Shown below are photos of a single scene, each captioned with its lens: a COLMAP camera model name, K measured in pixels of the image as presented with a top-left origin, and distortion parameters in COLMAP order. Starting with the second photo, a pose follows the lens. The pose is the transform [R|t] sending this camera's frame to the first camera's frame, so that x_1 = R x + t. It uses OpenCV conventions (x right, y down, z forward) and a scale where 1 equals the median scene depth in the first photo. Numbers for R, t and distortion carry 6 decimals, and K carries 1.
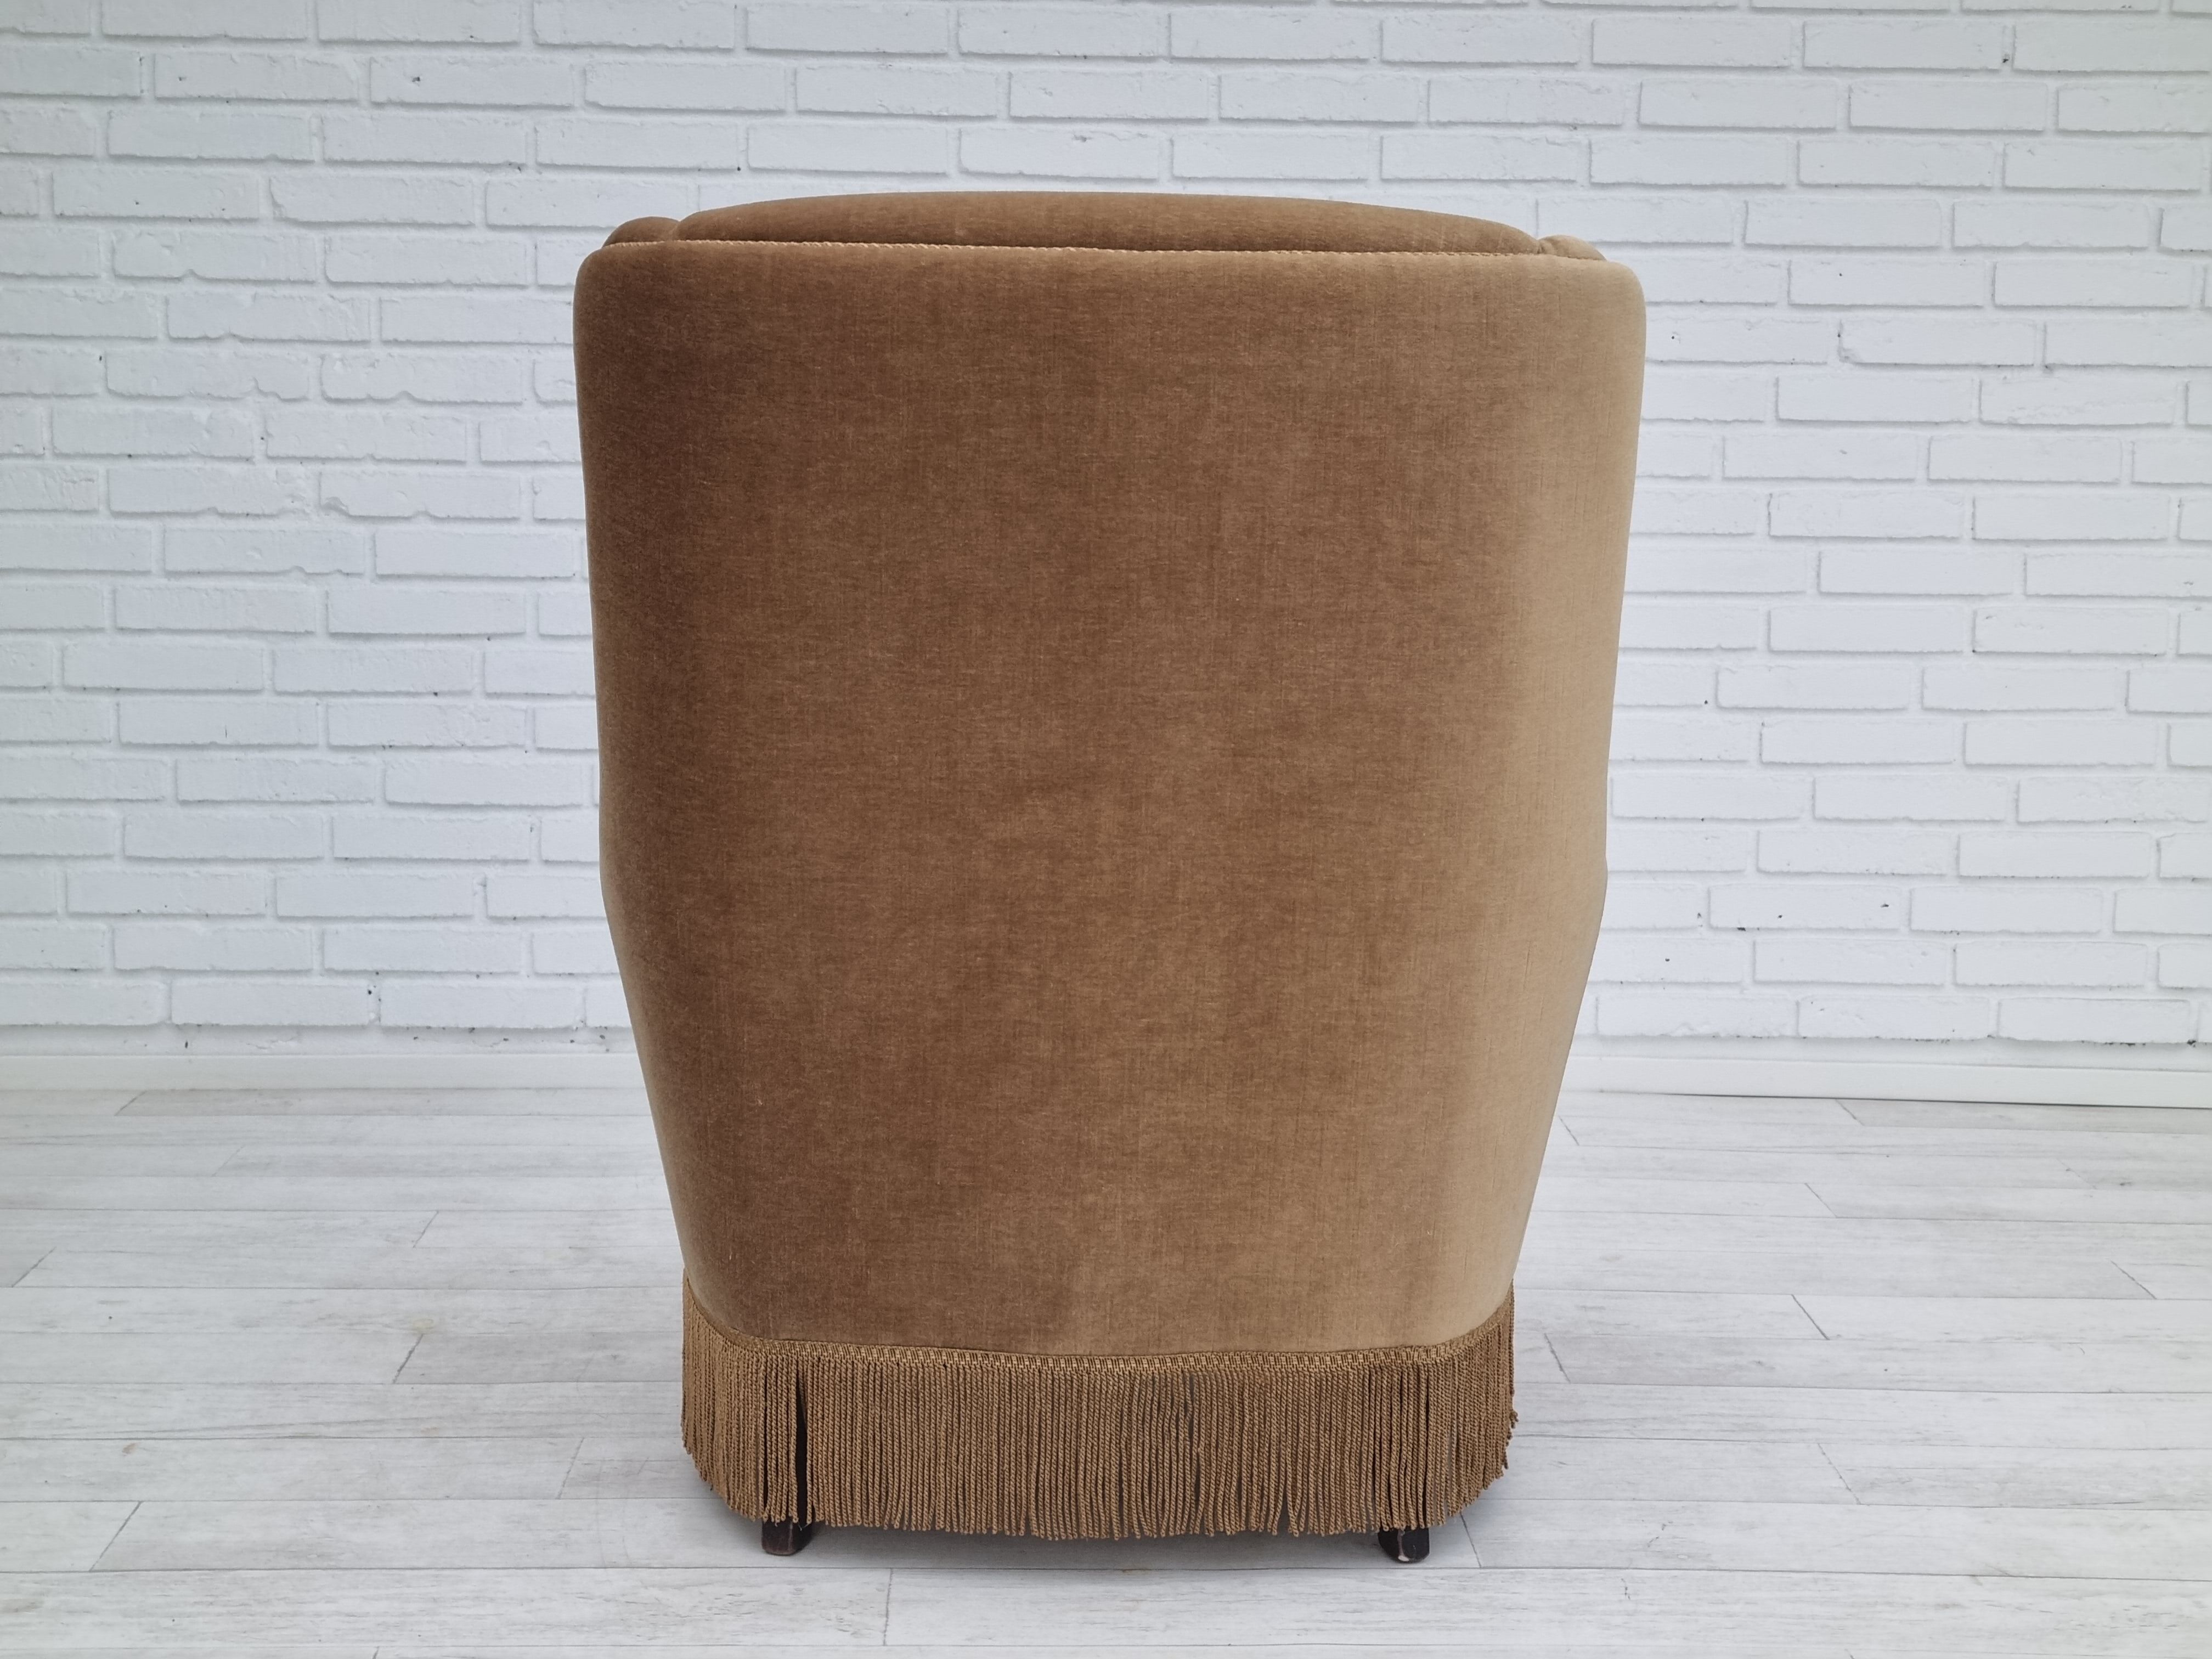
lens RADIAL K [[3291.2, 0, 1134.8], [0, 3291.2, 831.9], [0, 0, 1]] dist [0.097792, -0.277933]
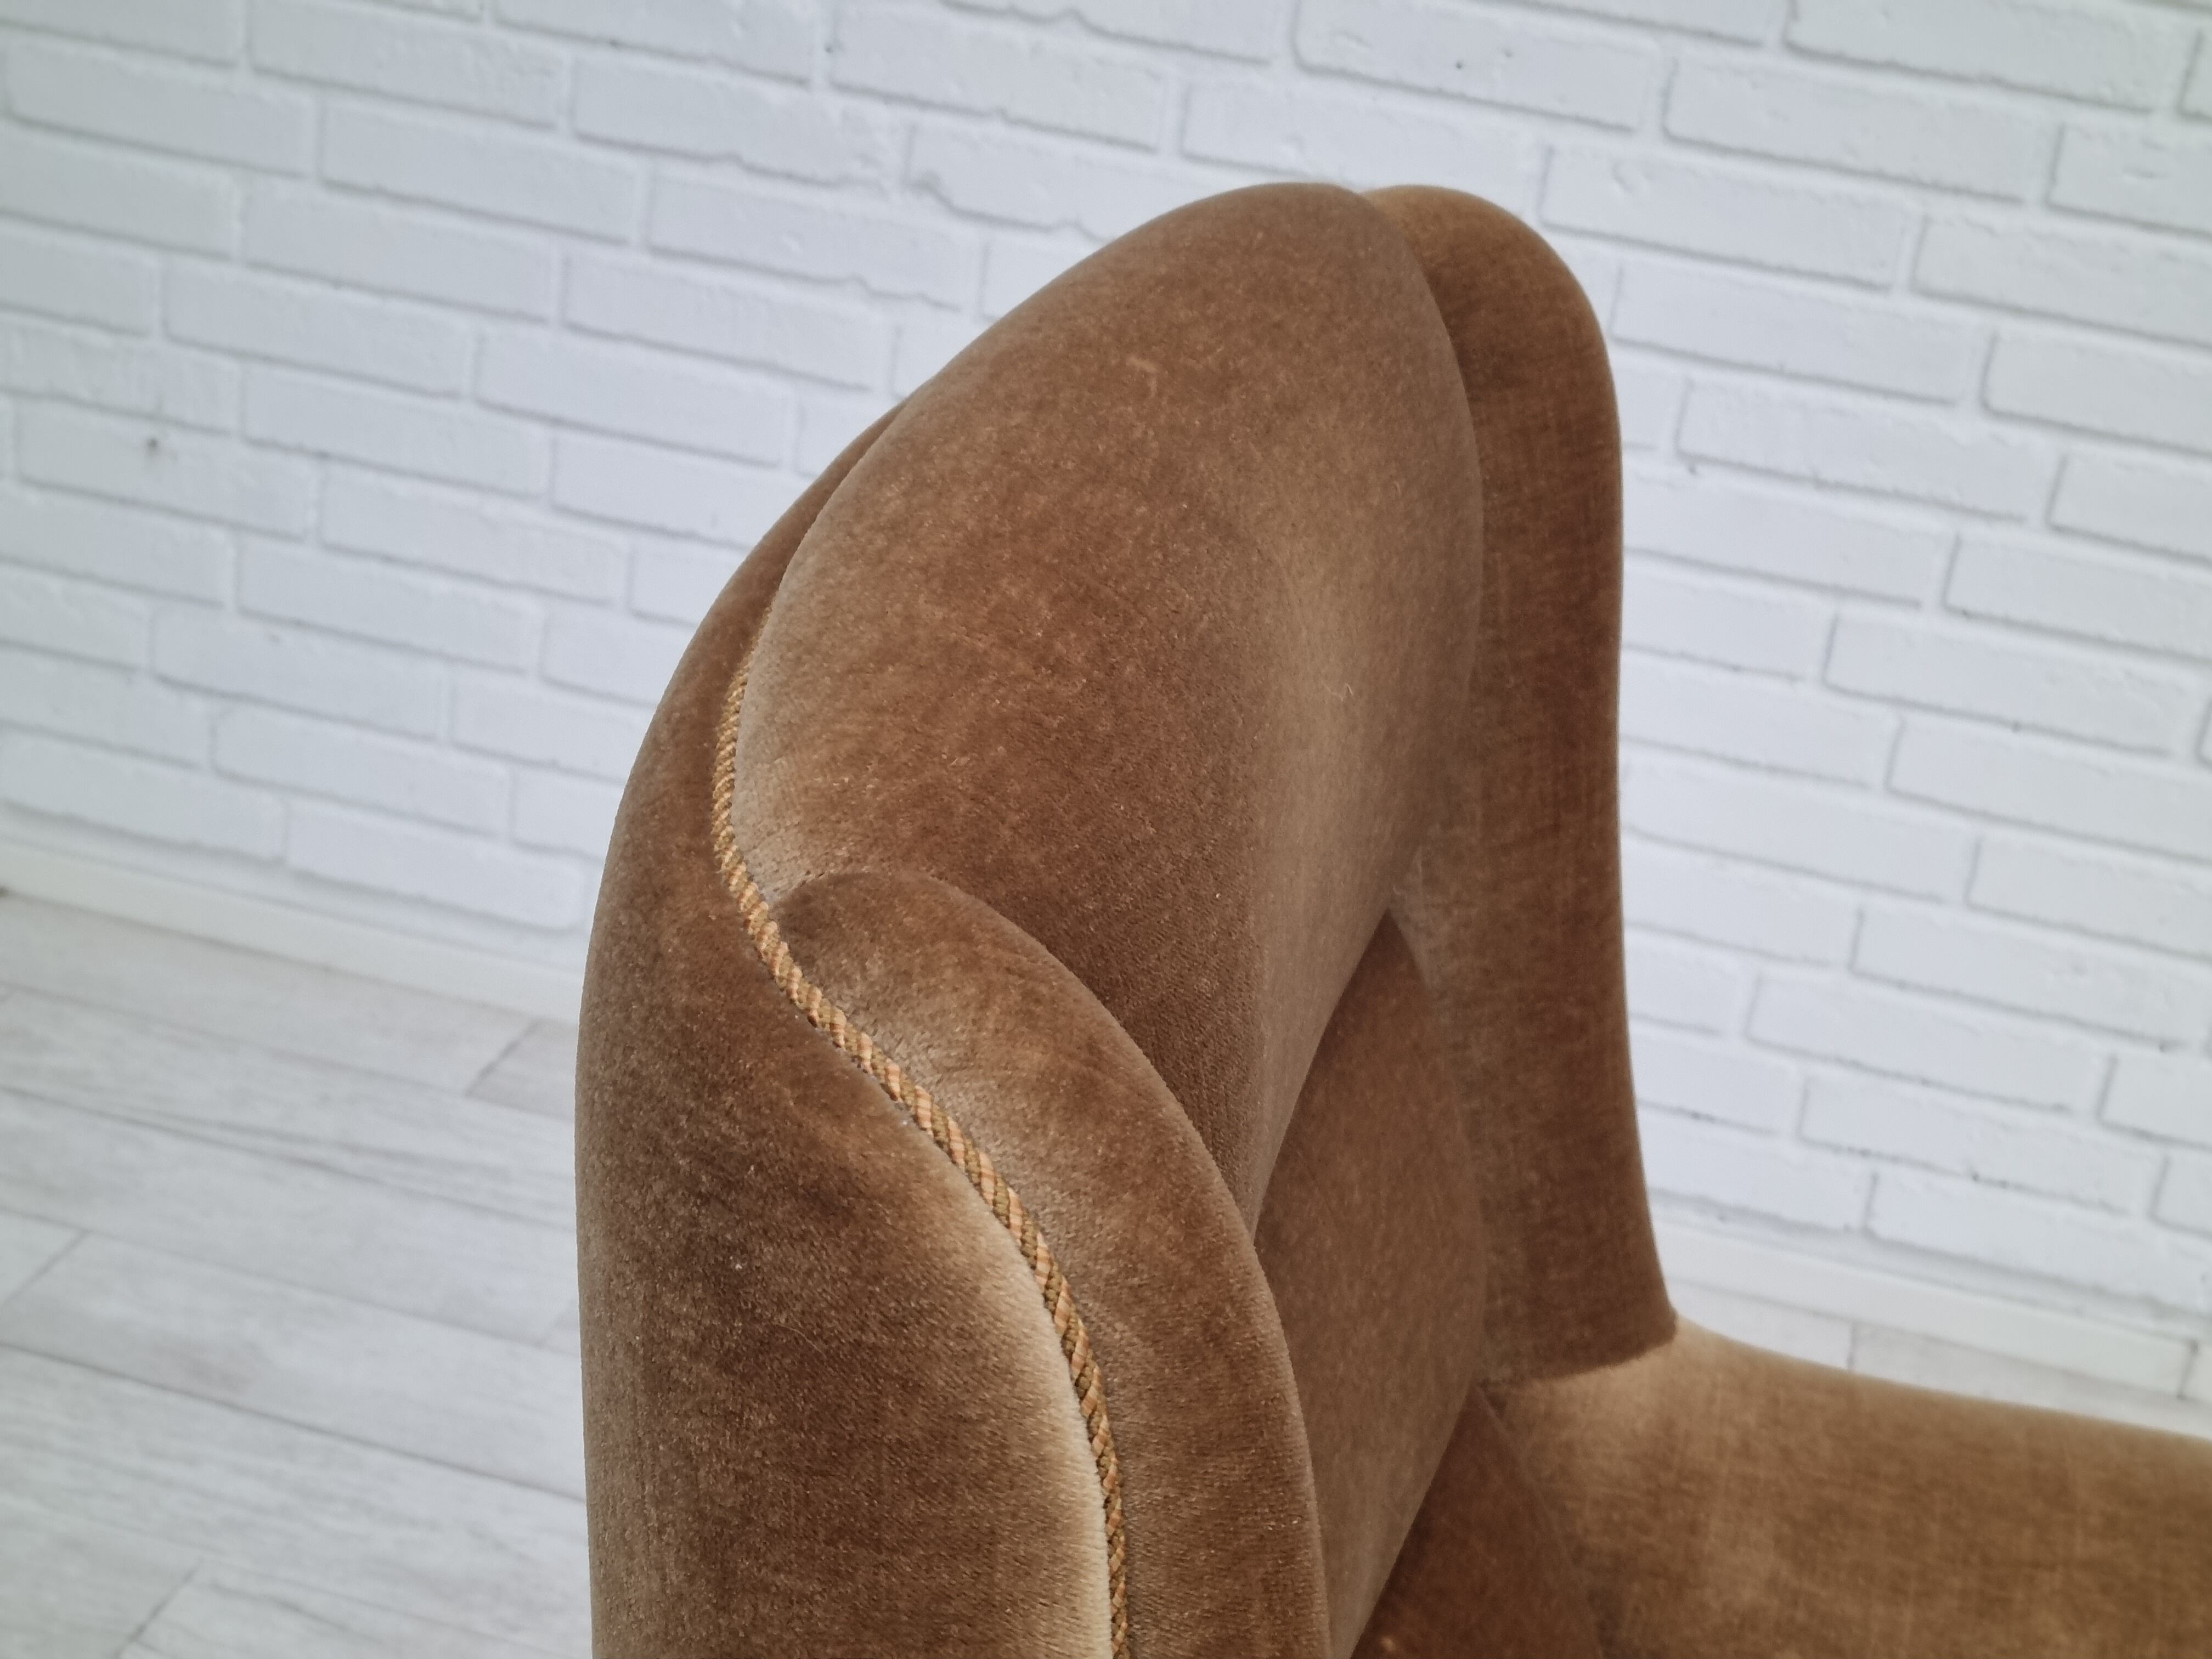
lens RADIAL K [[3319.8, 0, 1139.6], [0, 3319.8, 842.6], [0, 0, 1]] dist [0.101622, -0.310599]
pose [[0.956572, 0.213188, -0.198801, -0.065100], [-0.159909, 0.953998, 0.253606, -0.142185], [0.243721, -0.210803, 0.946658, 0.427587]]
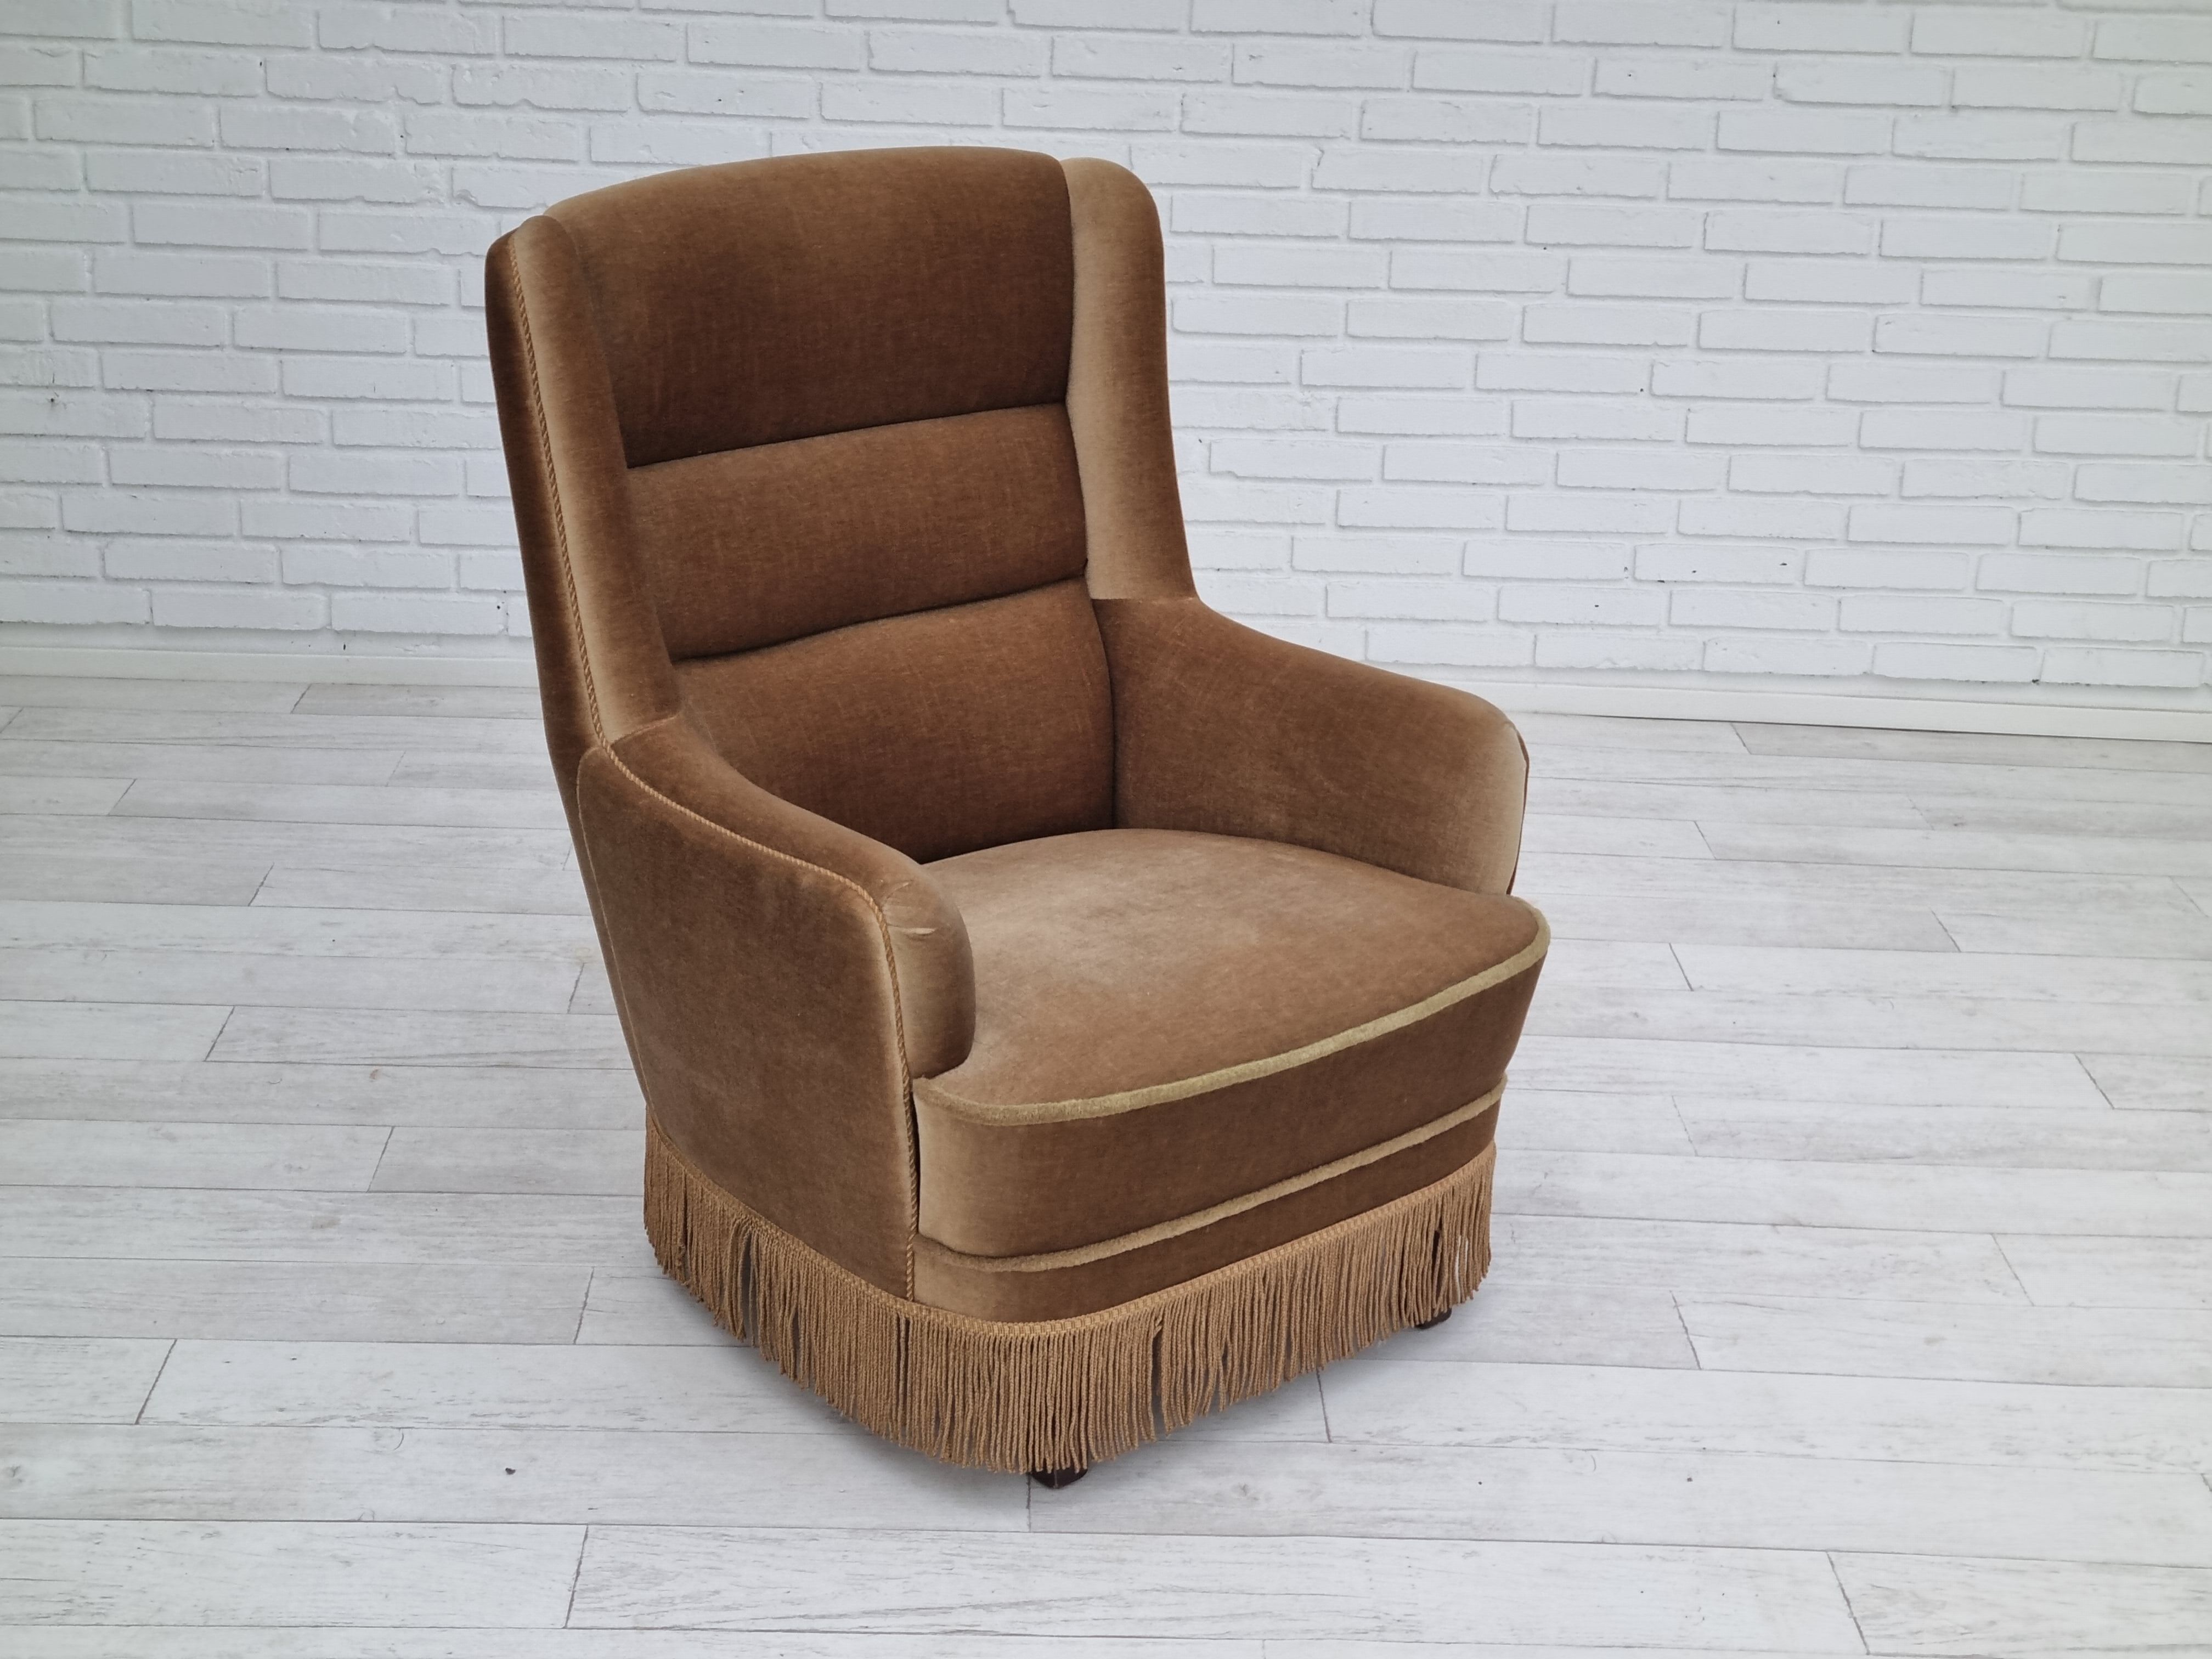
lens RADIAL K [[3257.1, 0, 1116.4], [0, 3257.1, 790.7], [0, 0, 1]] dist [0.092254, -0.239271]
pose [[0.999687, 0.024697, 0.003916, -0.013491], [-0.024984, 0.980123, 0.196813, -0.125427], [0.001023, -0.196850, 0.980433, -0.162240]]
